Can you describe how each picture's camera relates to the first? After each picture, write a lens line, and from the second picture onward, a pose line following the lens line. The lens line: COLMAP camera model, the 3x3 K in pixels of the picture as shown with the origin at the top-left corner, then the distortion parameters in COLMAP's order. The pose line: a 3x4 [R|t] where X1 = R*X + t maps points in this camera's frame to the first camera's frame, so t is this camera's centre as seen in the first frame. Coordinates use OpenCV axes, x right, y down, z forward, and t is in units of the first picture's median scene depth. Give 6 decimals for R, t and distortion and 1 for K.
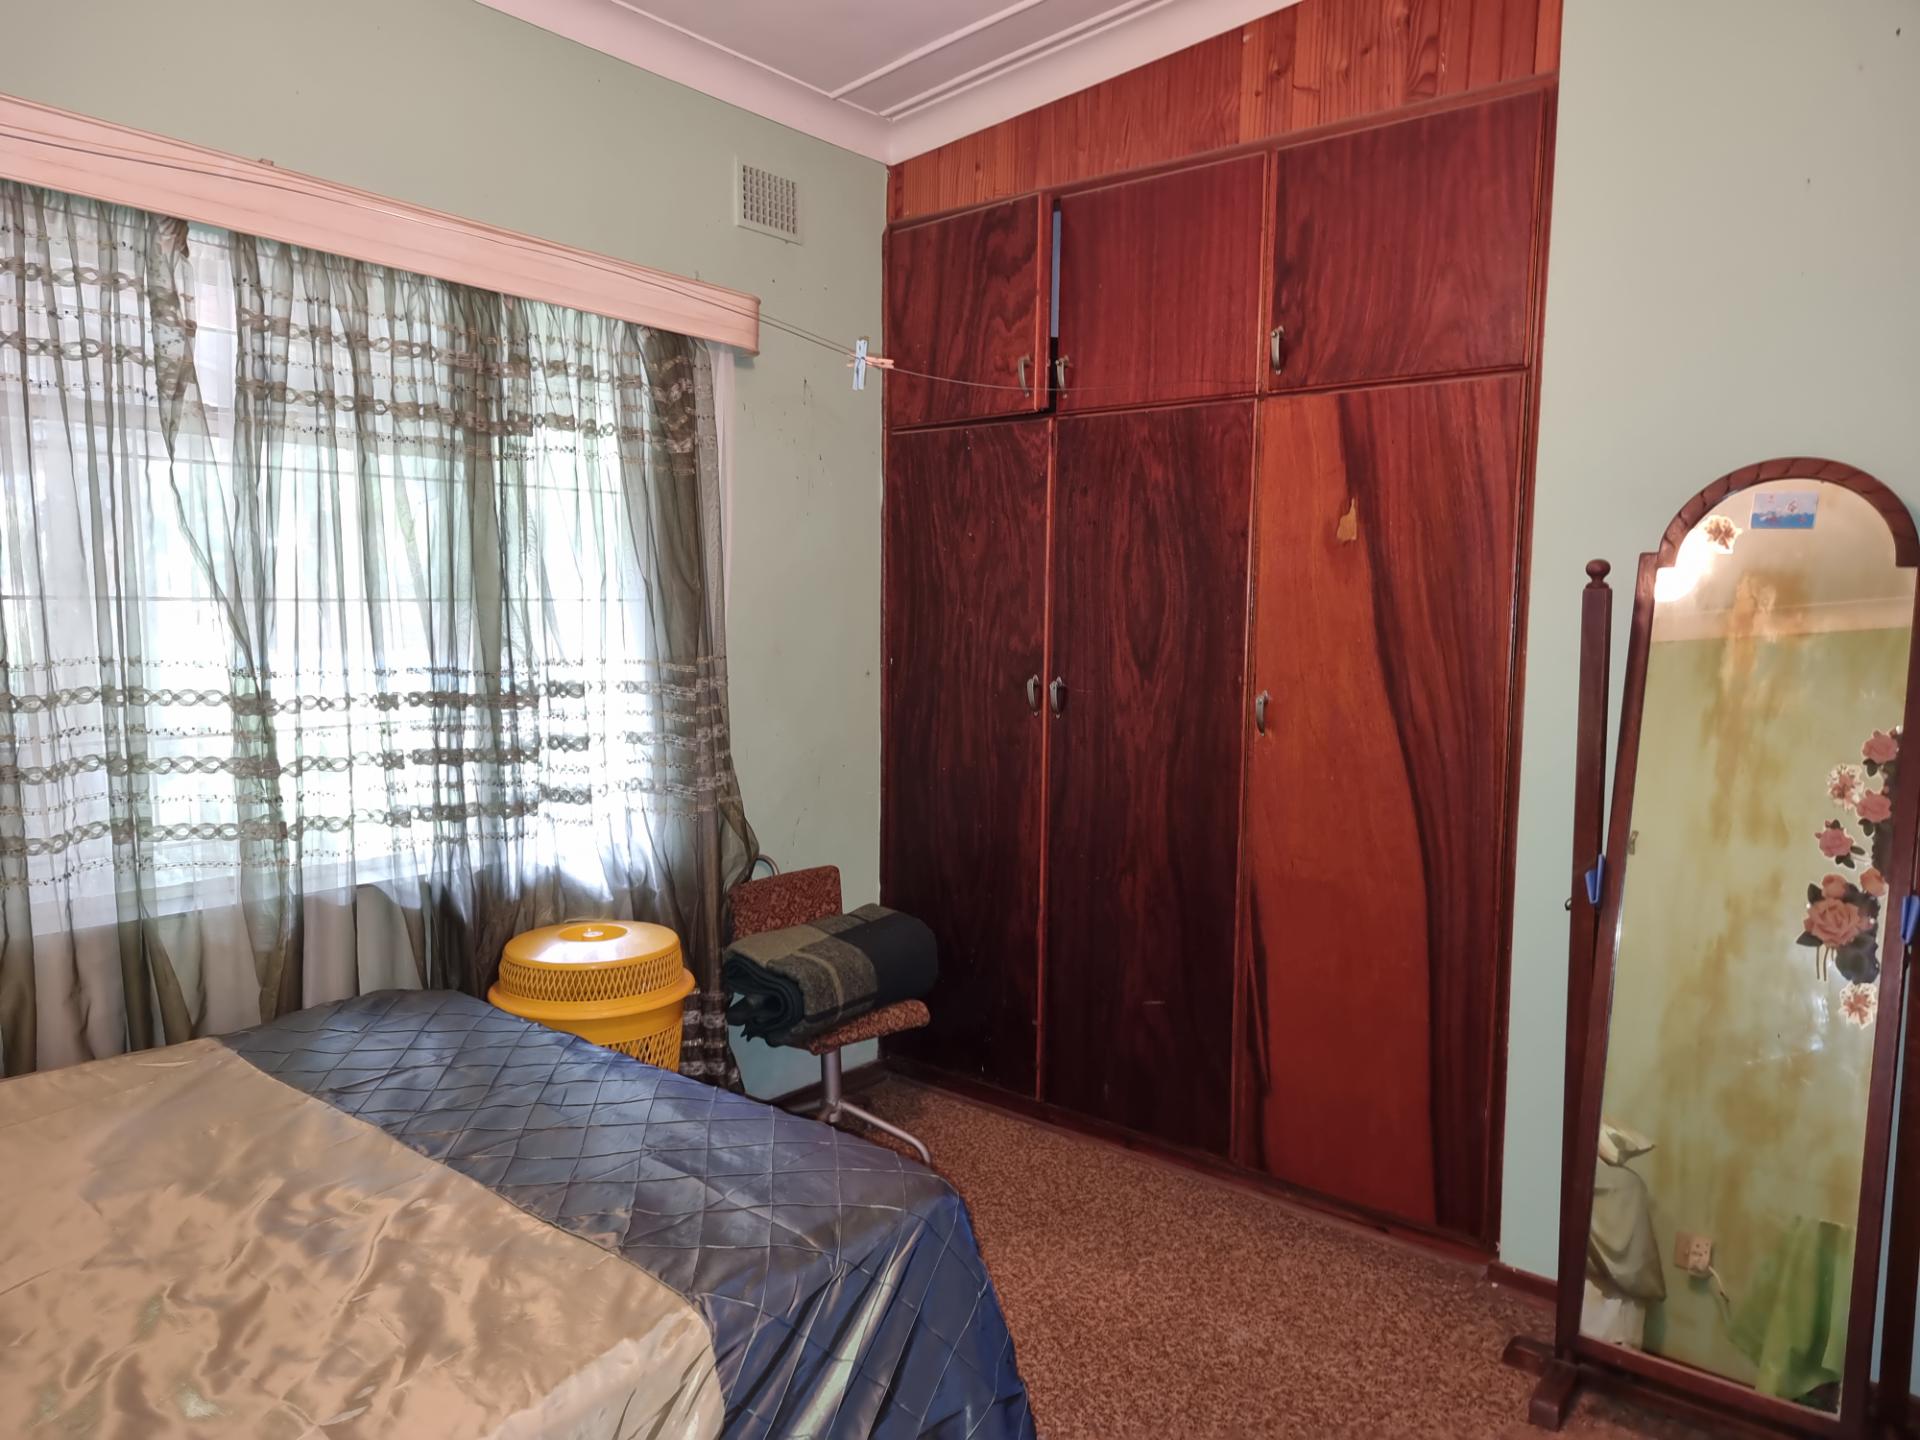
lens RADIAL K [[1326.7, 0, 961.8], [0, 1326.7, 729.1], [0, 0, 1]] dist [0.050468, -0.047630]
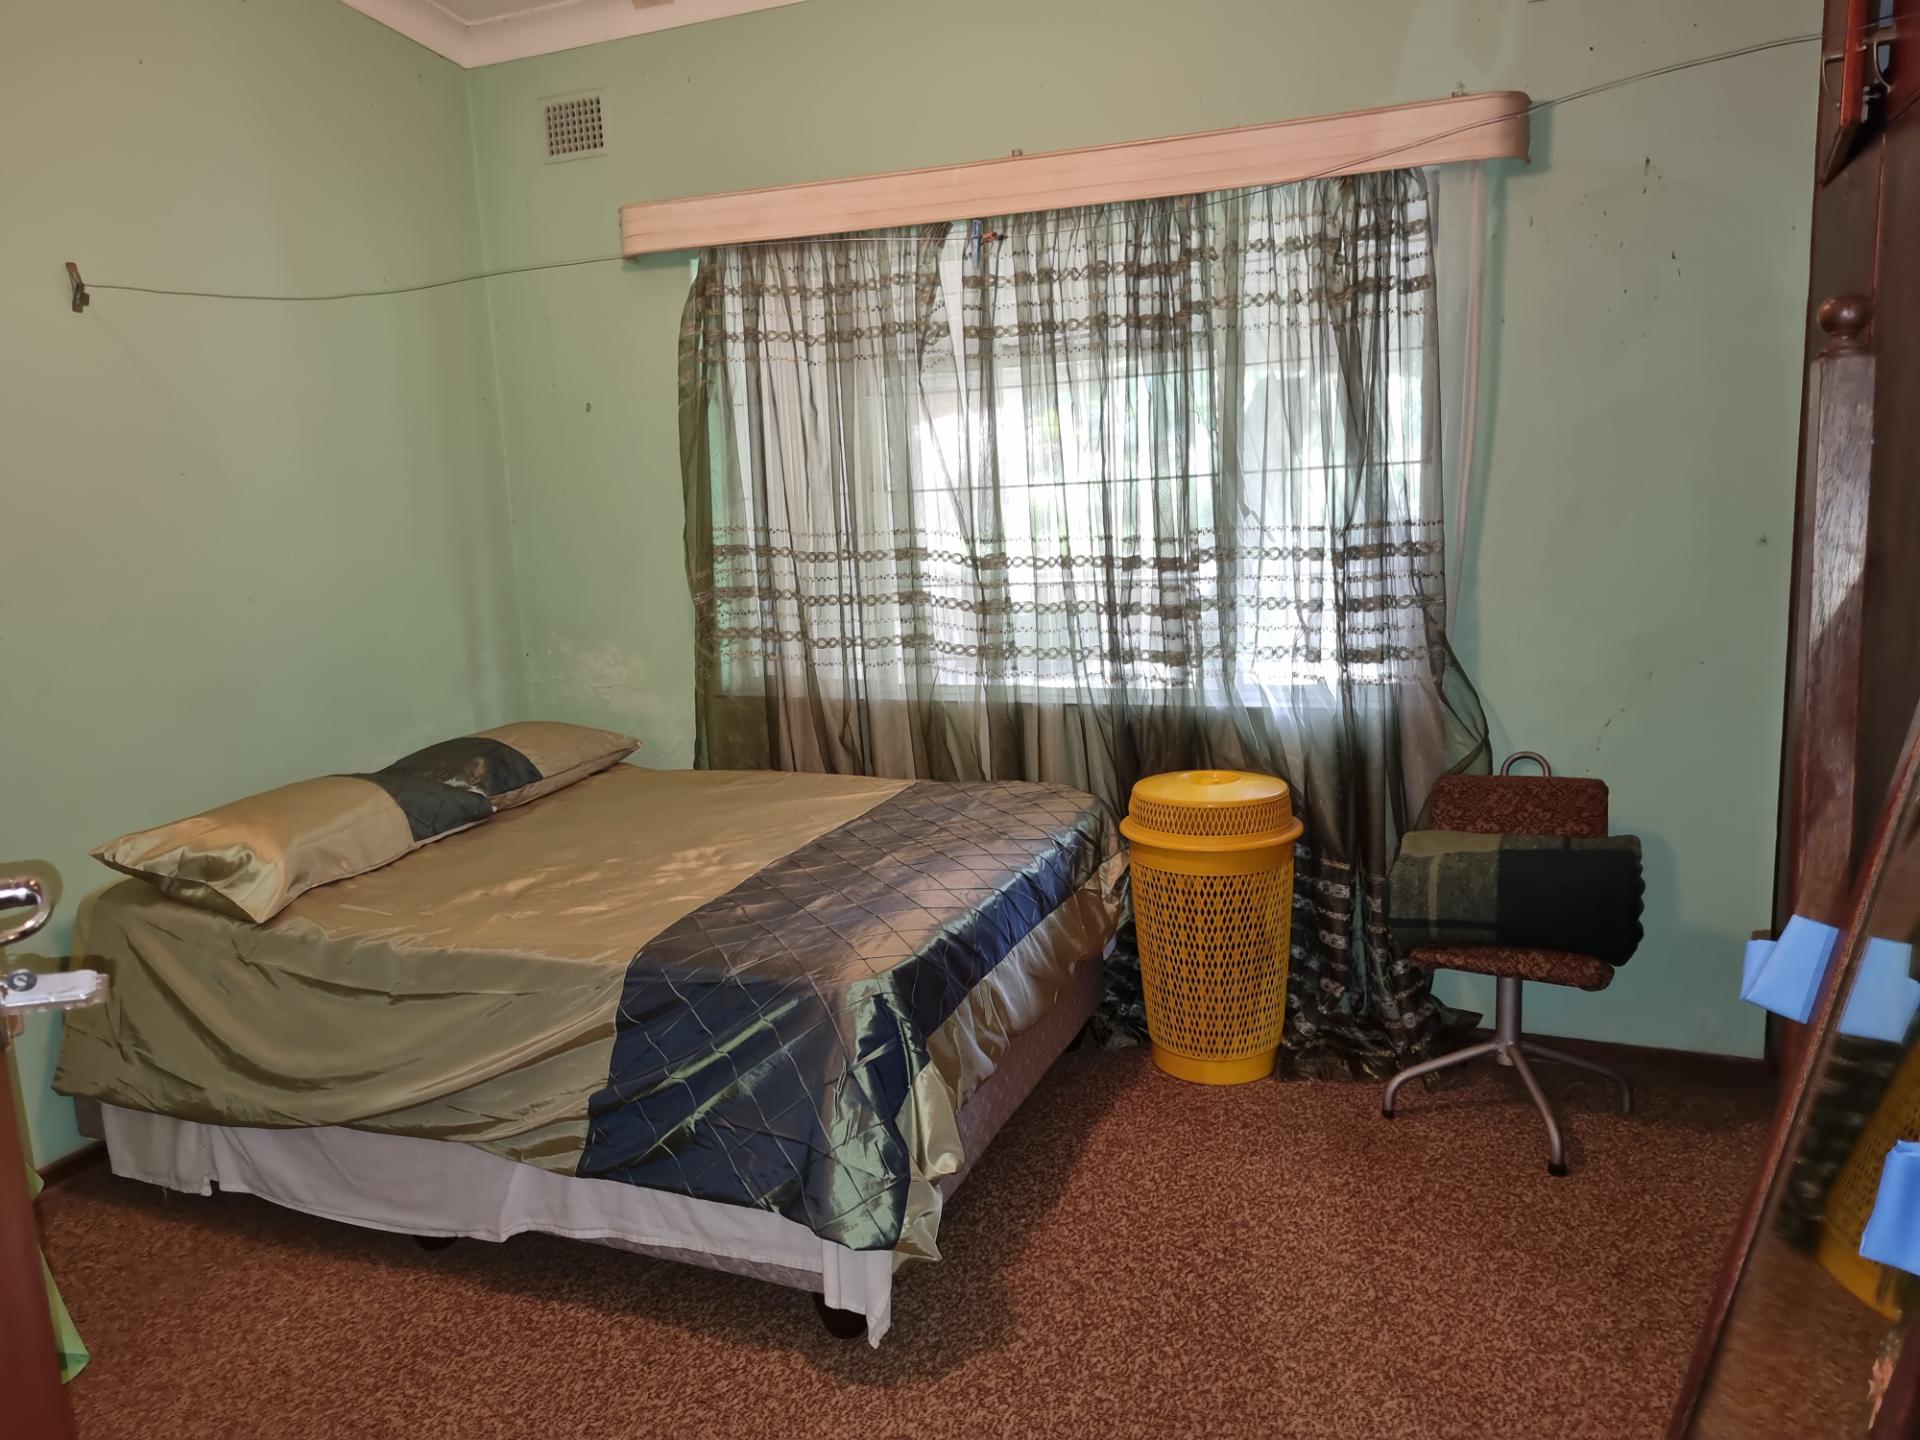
lens RADIAL K [[1326.7, 0, 962.5], [0, 1326.7, 717.5], [0, 0, 1]] dist [0.050468, -0.047630]
pose [[0.310185, 0.120034, -0.943068, 0.826582], [-0.051933, 0.992655, 0.109265, -0.006531], [0.949257, 0.015084, 0.314140, 0.562644]]
